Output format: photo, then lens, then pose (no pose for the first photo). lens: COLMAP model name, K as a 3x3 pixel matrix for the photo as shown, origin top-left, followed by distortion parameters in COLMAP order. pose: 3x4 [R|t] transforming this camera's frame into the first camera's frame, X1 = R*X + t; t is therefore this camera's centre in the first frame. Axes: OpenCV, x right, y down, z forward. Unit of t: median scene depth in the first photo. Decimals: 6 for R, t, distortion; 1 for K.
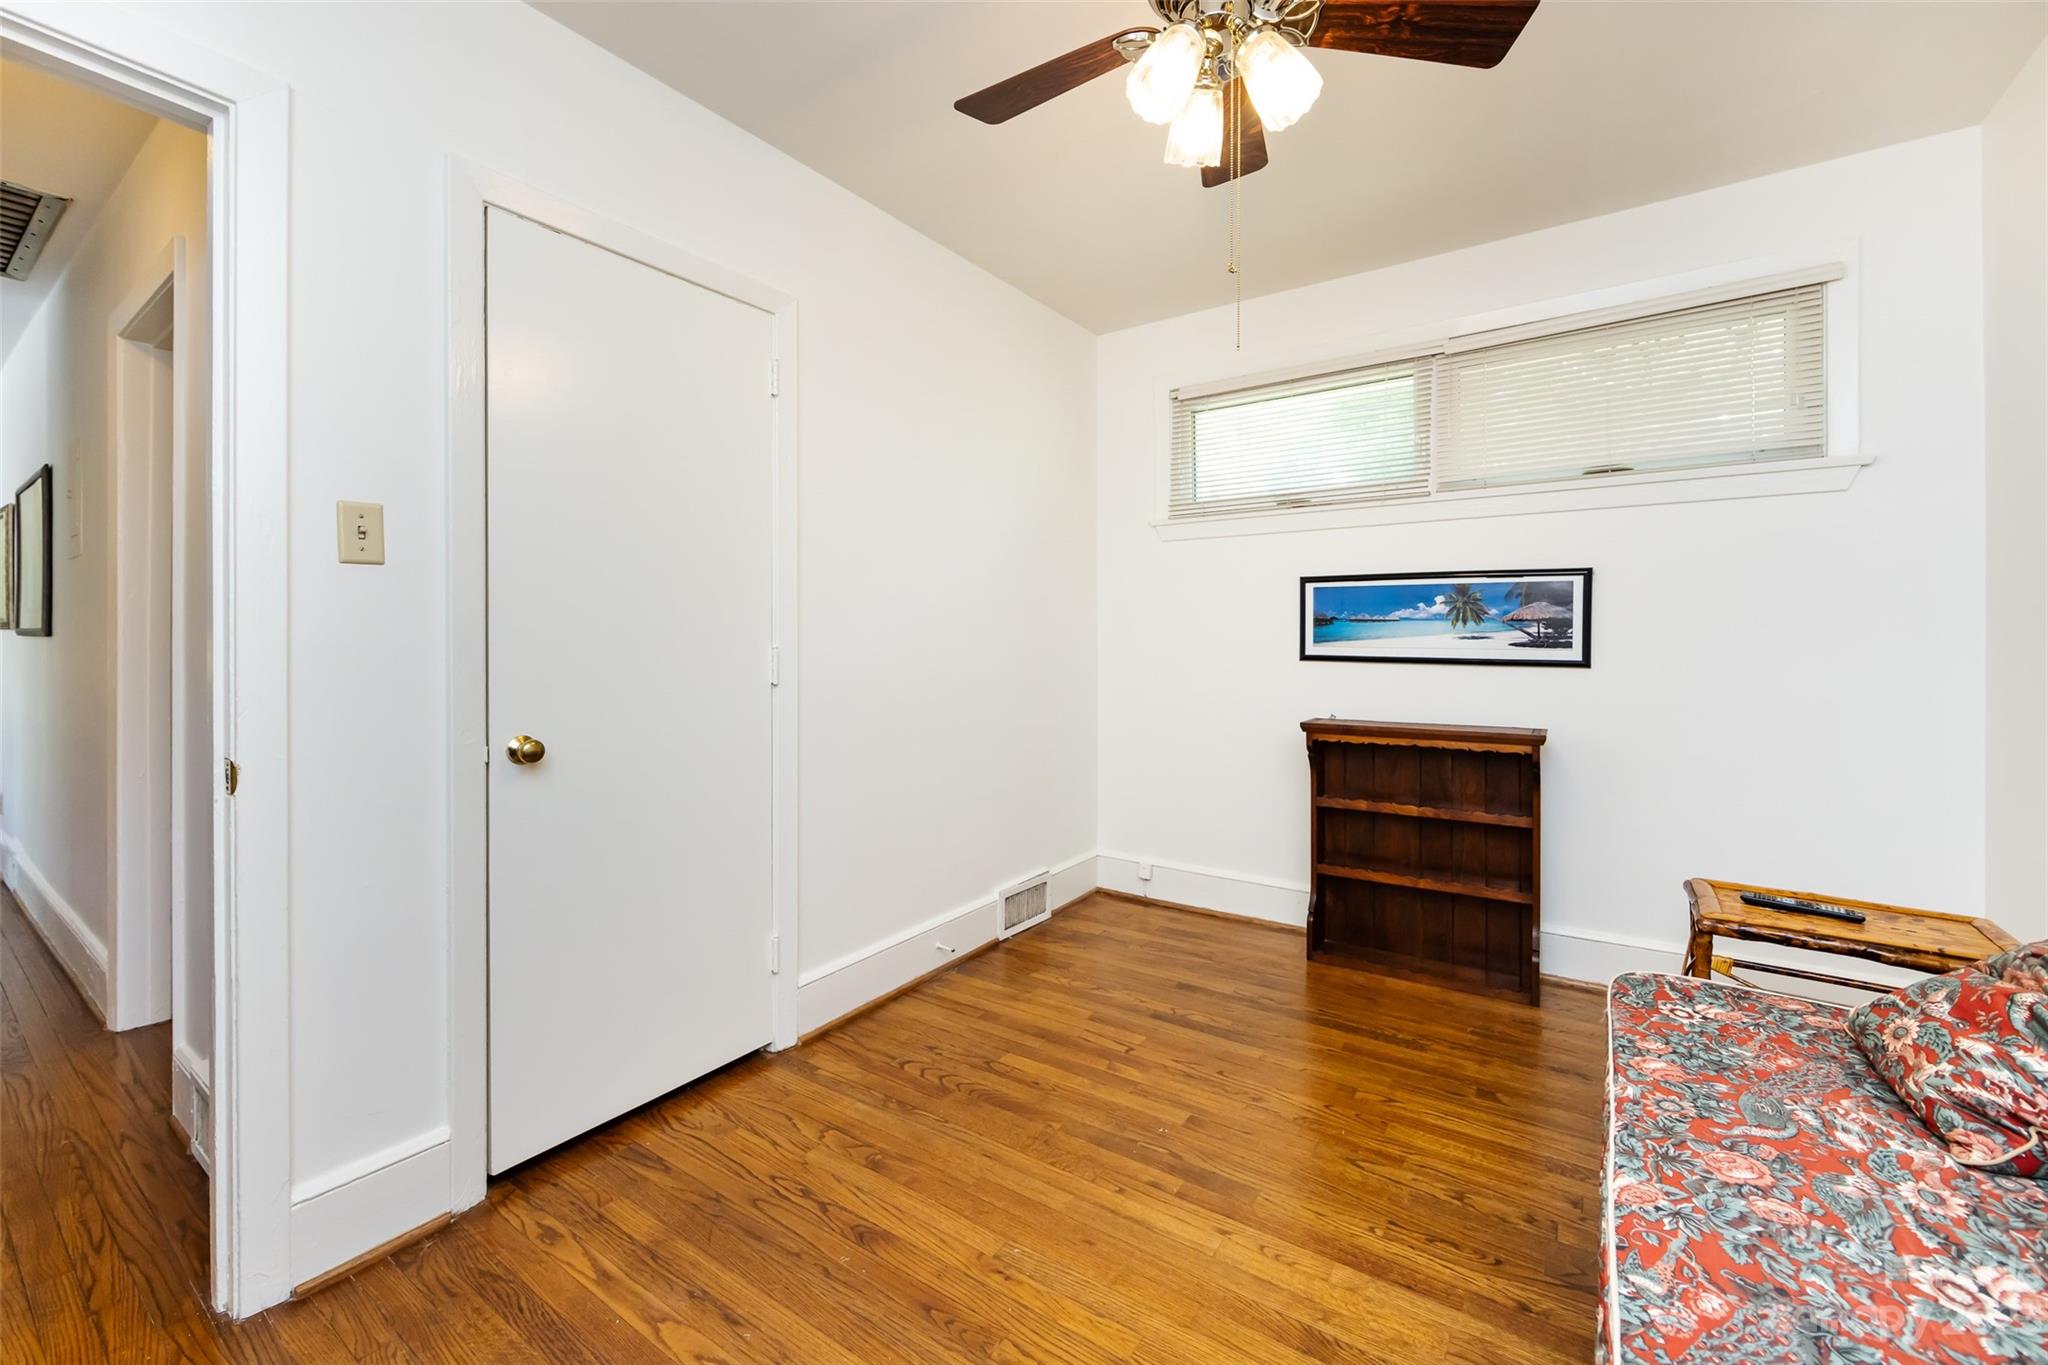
lens RADIAL K [[823.6, 0, 1027.1], [0, 823.6, 637.4], [0, 0, 1]] dist [-0.006462, -0.000338]
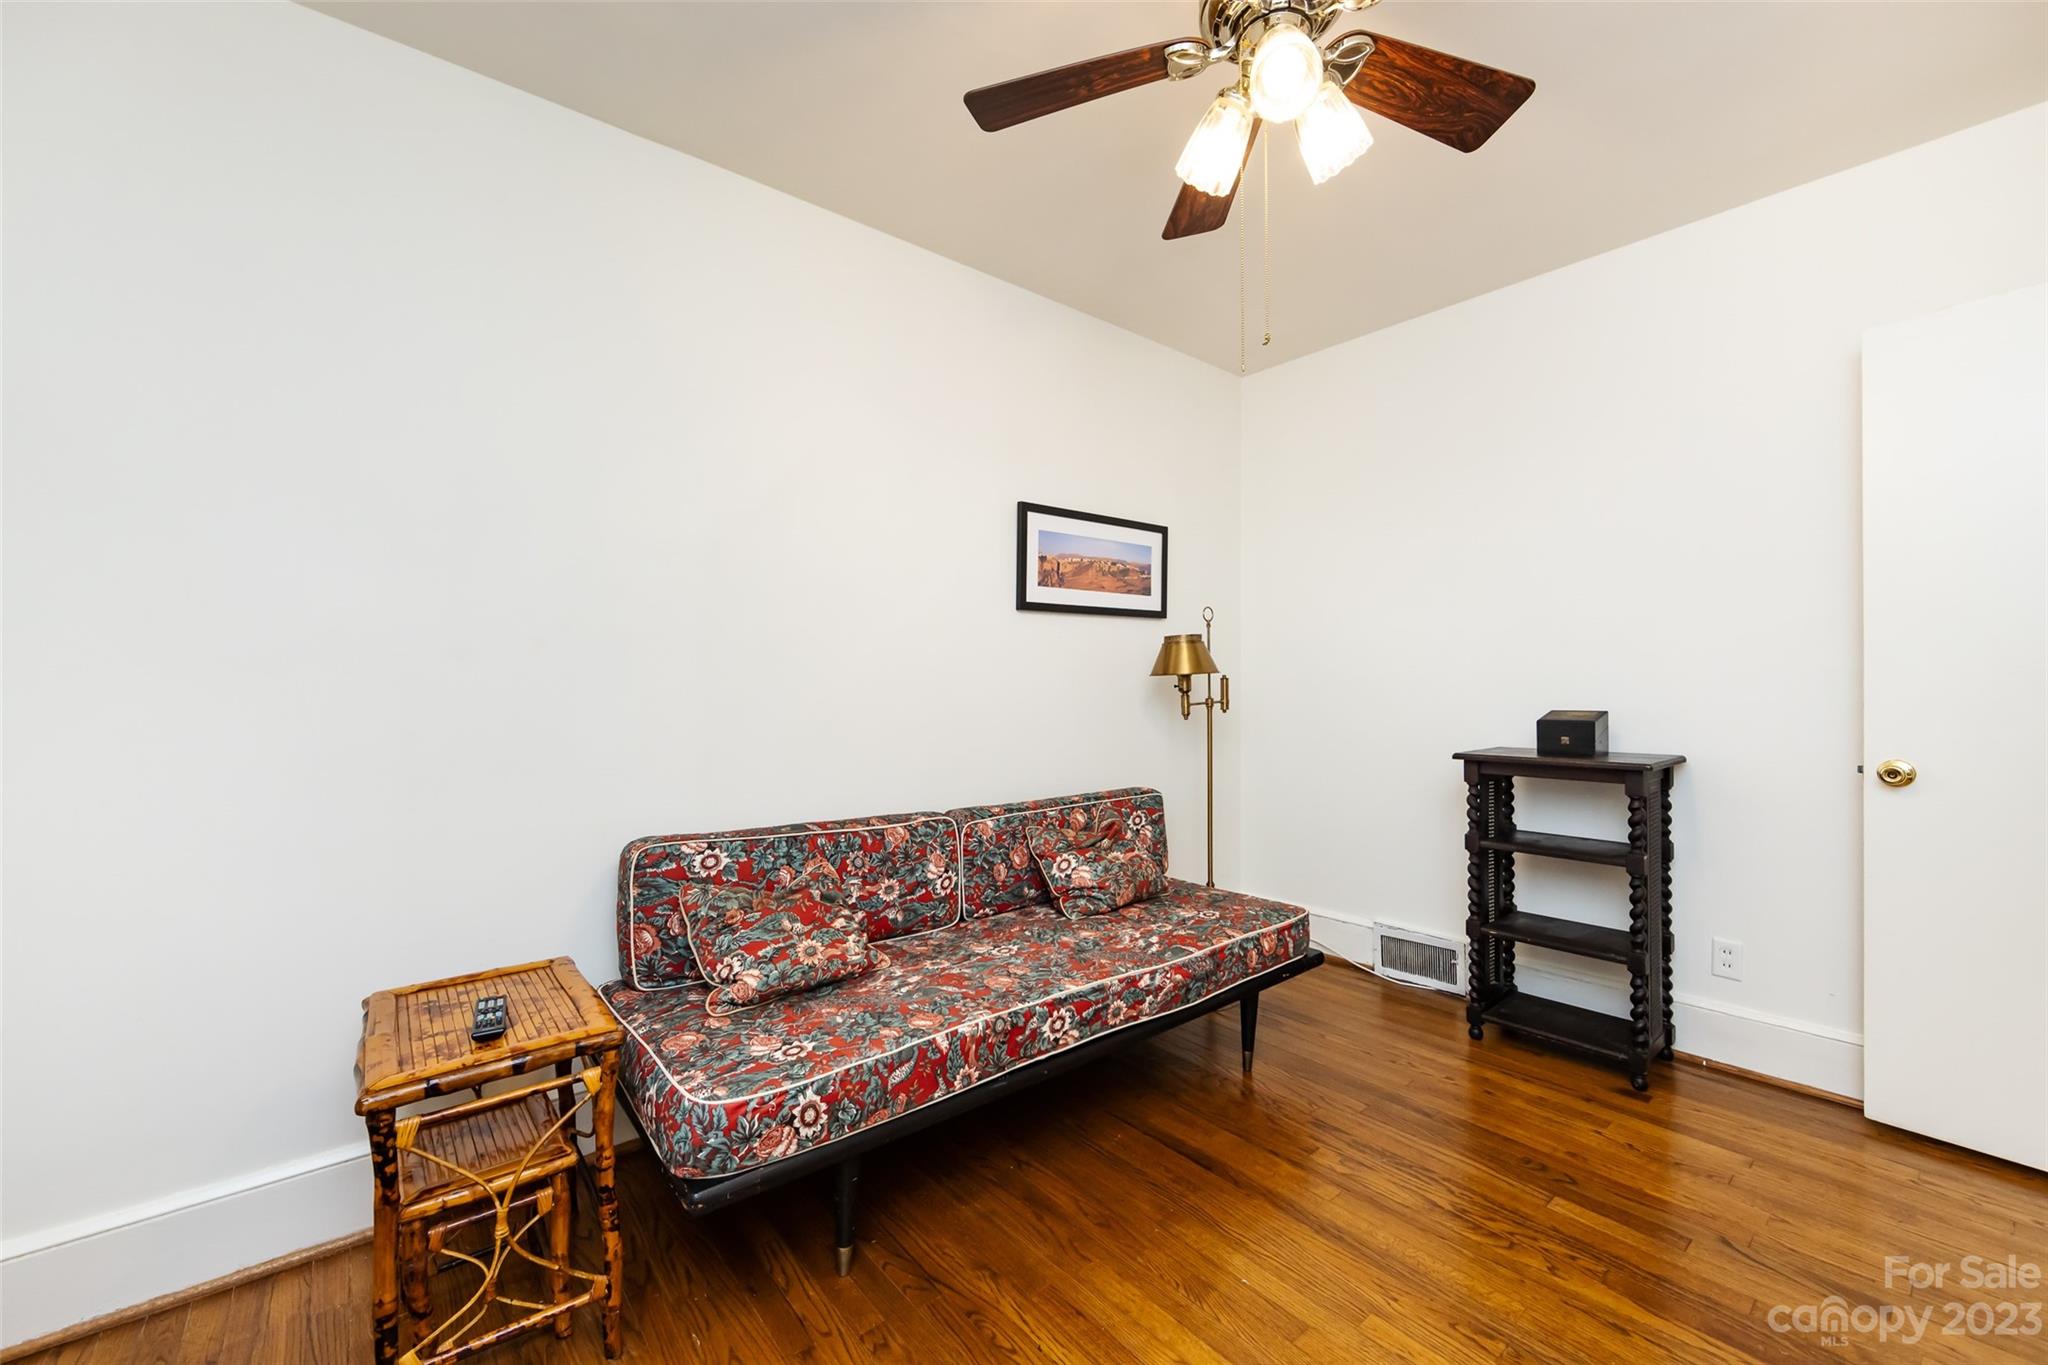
lens RADIAL K [[817.8, 0, 1024.0], [0, 817.8, 682.5], [0, 0, 1]] dist [-0.001289, -0.000052]
pose [[-0.964764, 0.003618, 0.263090, 0.133131], [0.004258, 0.999989, 0.001864, -0.003883], [-0.263081, 0.002918, -0.964769, 1.046569]]
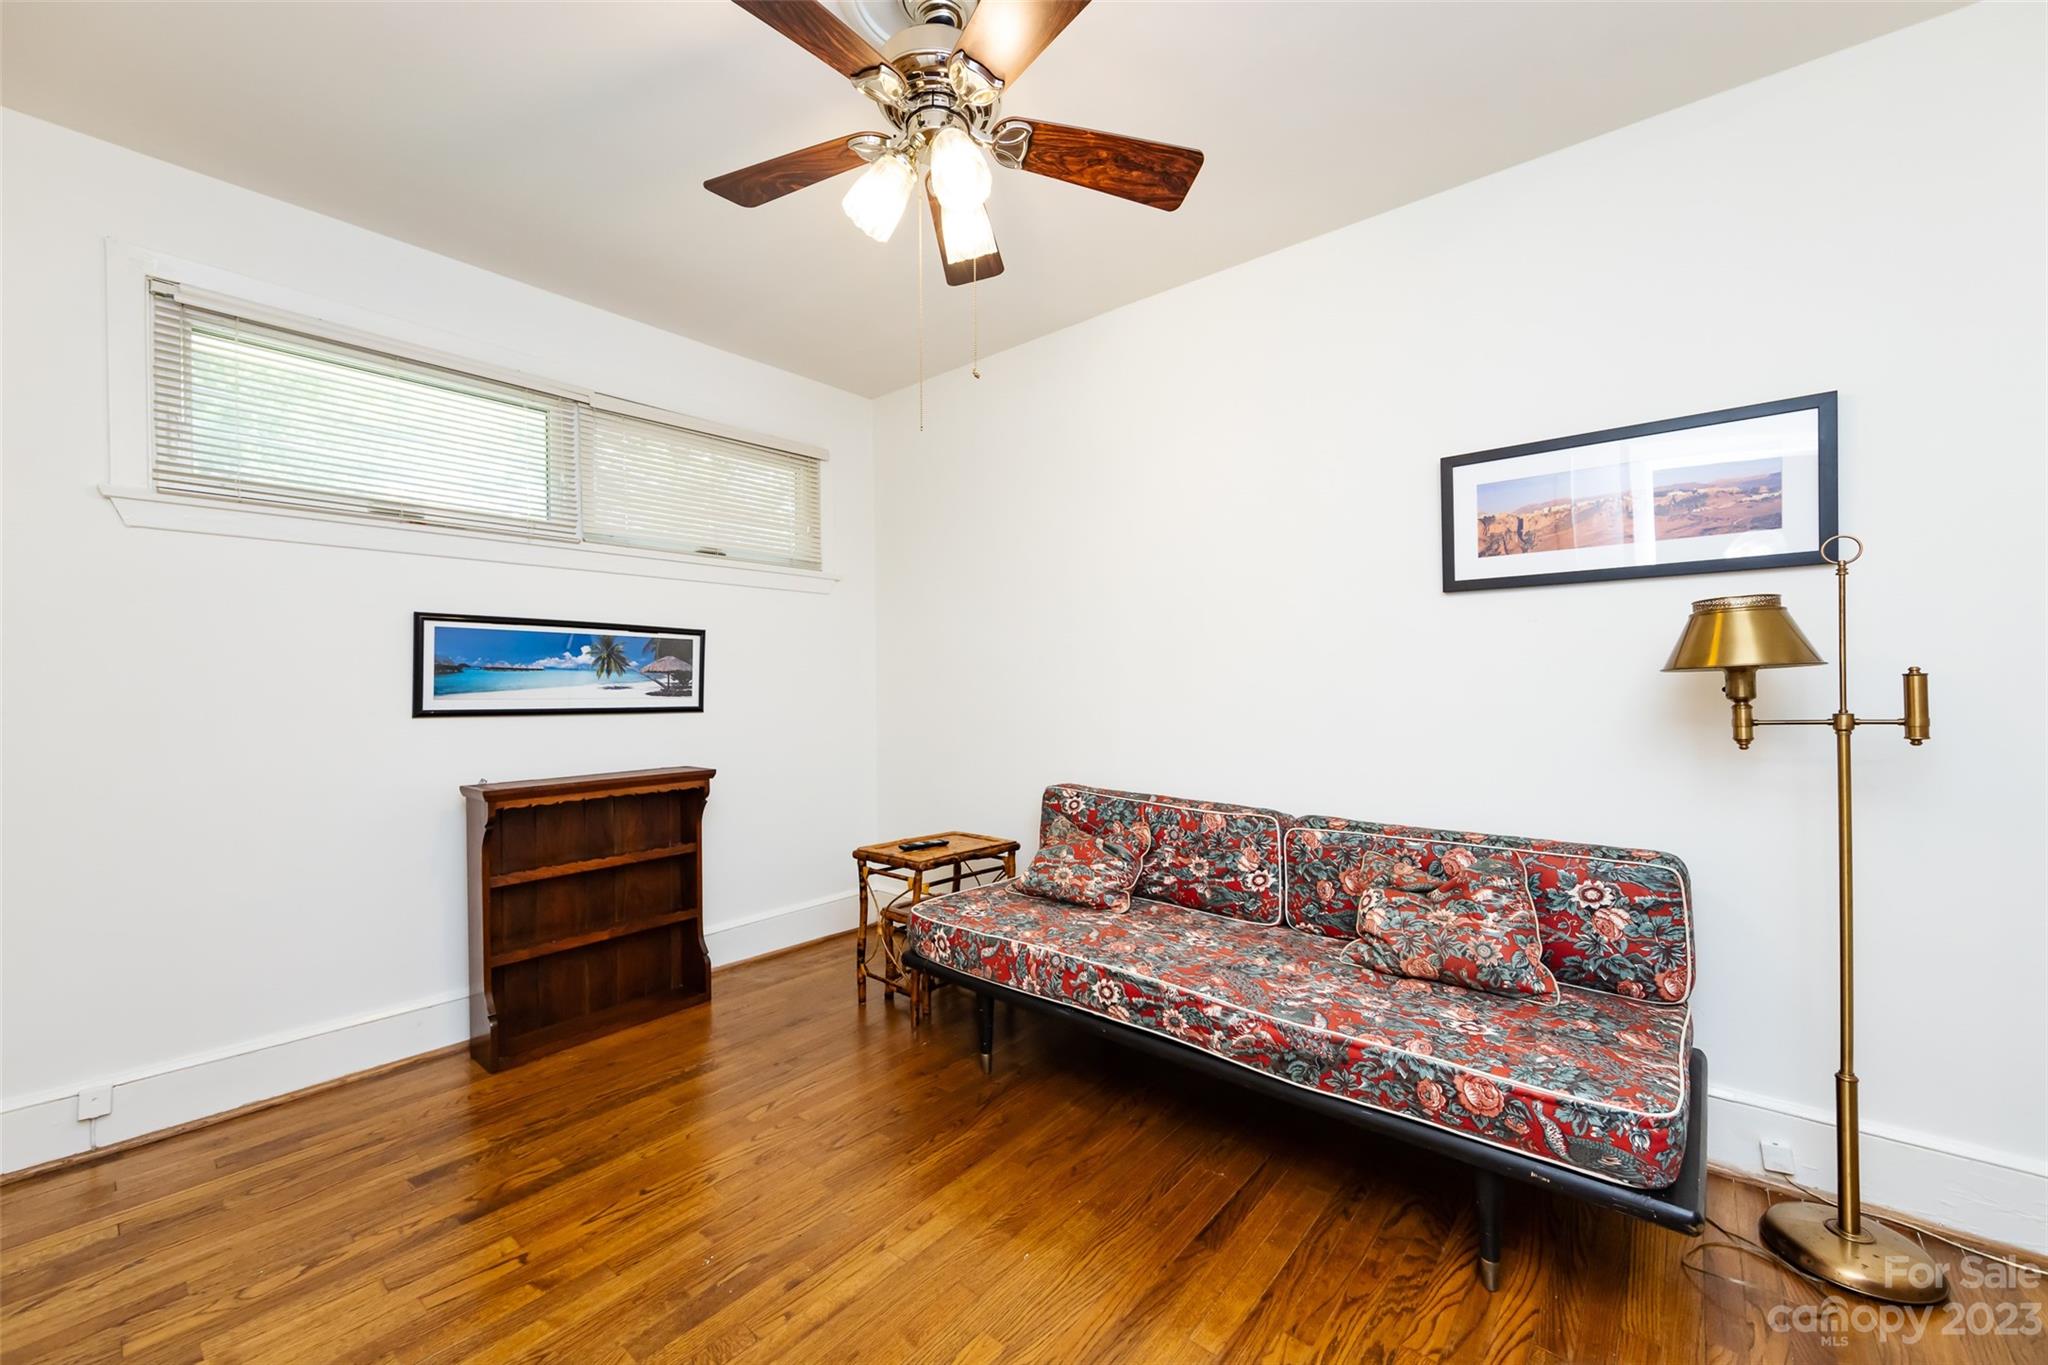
lens RADIAL K [[804.7, 0, 1012.7], [0, 804.7, 686.6], [0, 0, 1]] dist [-0.004025, -0.000218]
pose [[0.098619, -0.002707, 0.995122, -0.442584], [0.003883, 0.999990, 0.002335, -0.001605], [-0.995118, 0.003634, 0.098629, 0.413490]]
